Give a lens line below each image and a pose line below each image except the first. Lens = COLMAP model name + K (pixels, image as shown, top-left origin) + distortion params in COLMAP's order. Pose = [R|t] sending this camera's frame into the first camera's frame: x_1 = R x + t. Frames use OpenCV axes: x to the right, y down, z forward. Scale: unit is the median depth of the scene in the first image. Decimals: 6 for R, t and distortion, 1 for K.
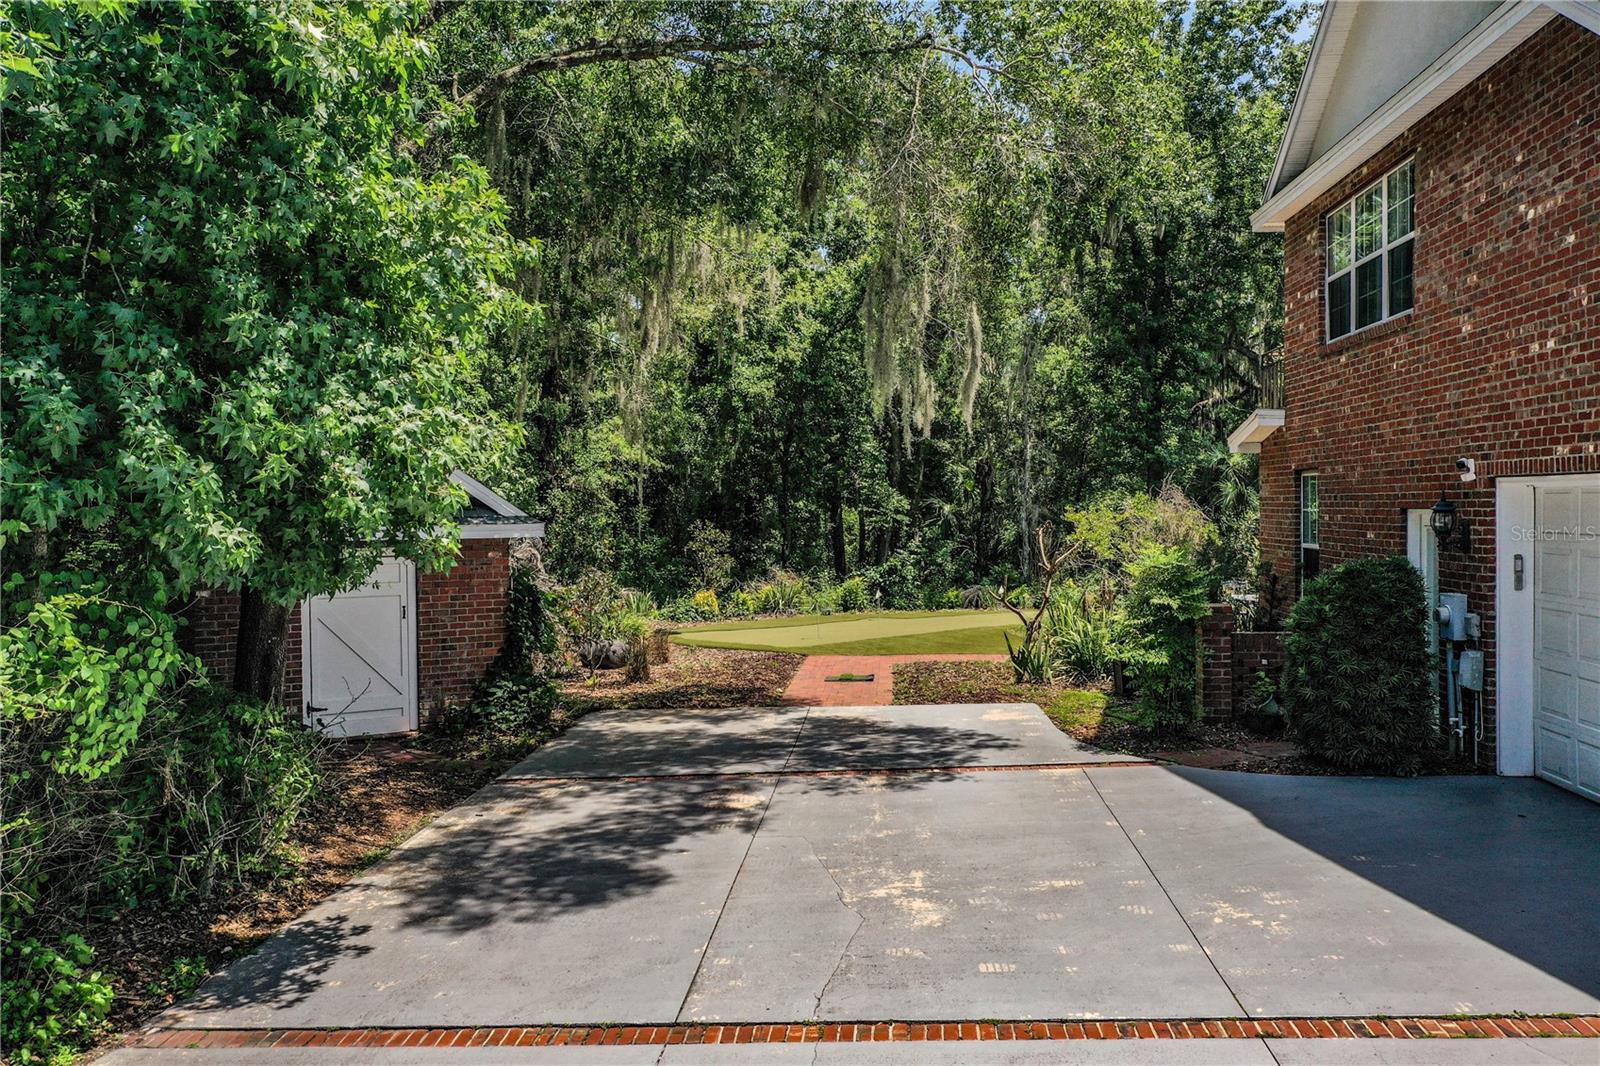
lens RADIAL K [[1238.5, 0, 800.0], [0, 1238.5, 533.0], [0, 0, 1]] dist [-0.003852, -0.000784]
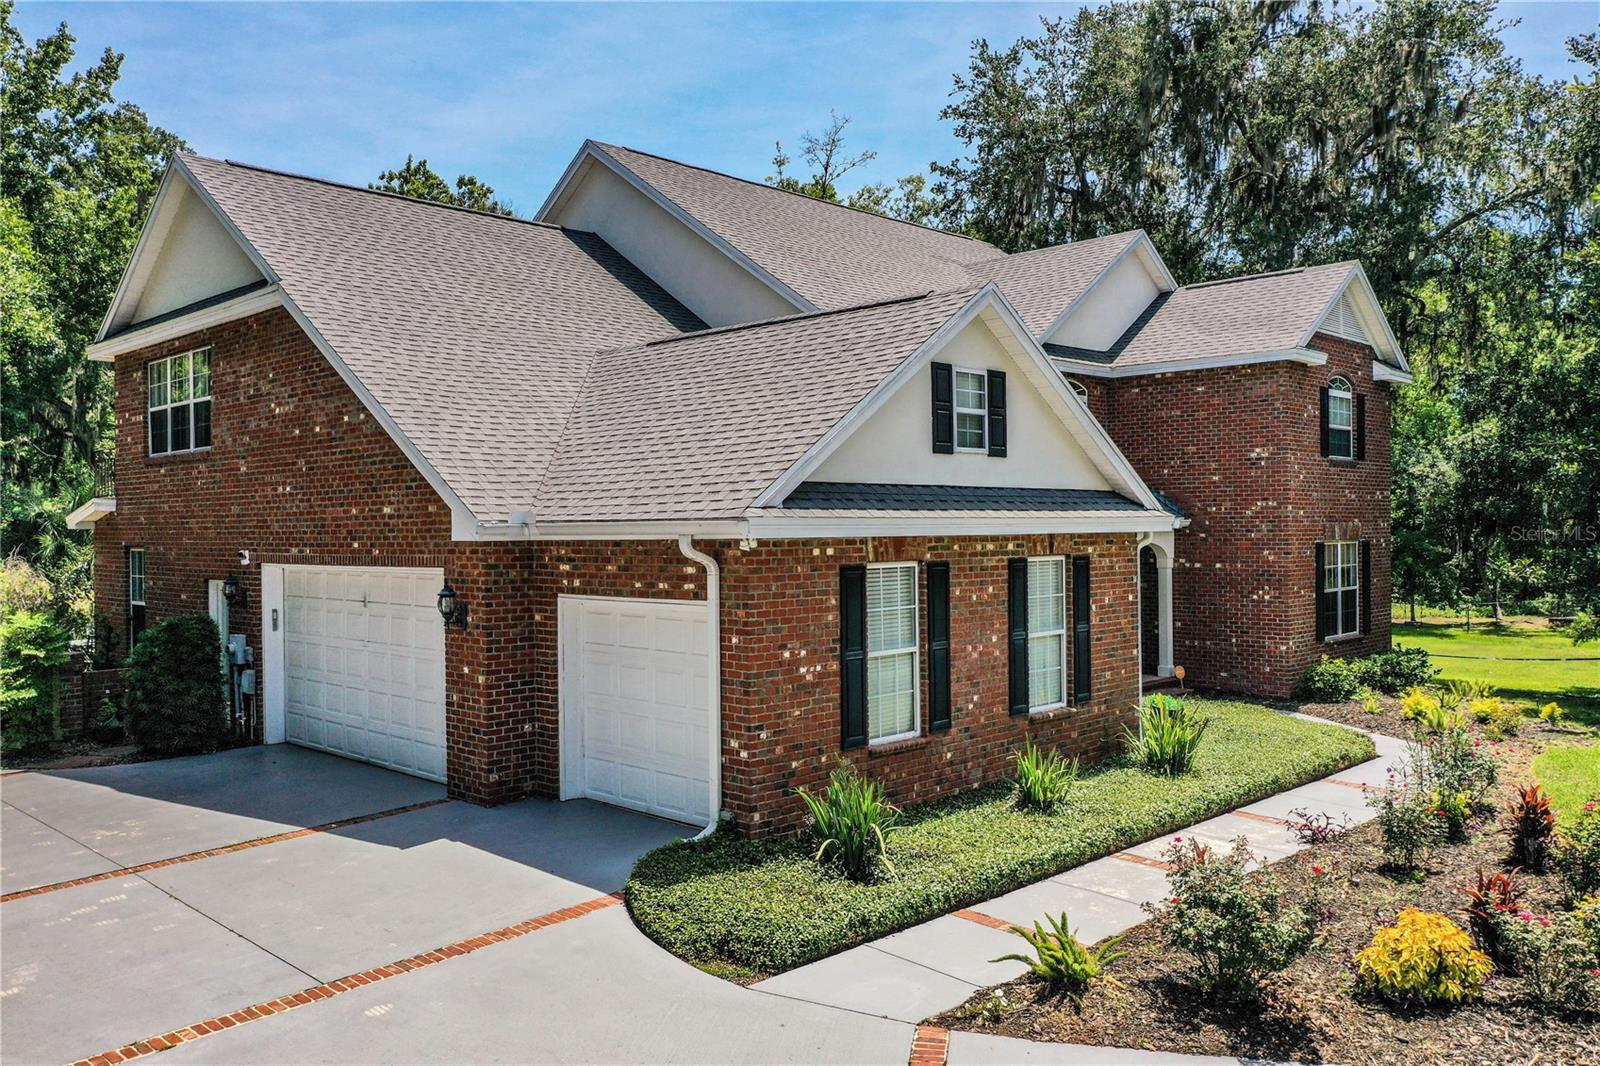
lens RADIAL K [[1238.5, 0, 800.0], [0, 1238.5, 533.0], [0, 0, 1]] dist [-0.003852, -0.000784]
pose [[0.624762, -0.000092, 0.780816, -0.262554], [0.019562, 0.999688, -0.015534, -0.043264], [-0.780571, 0.024979, 0.624568, -0.562659]]
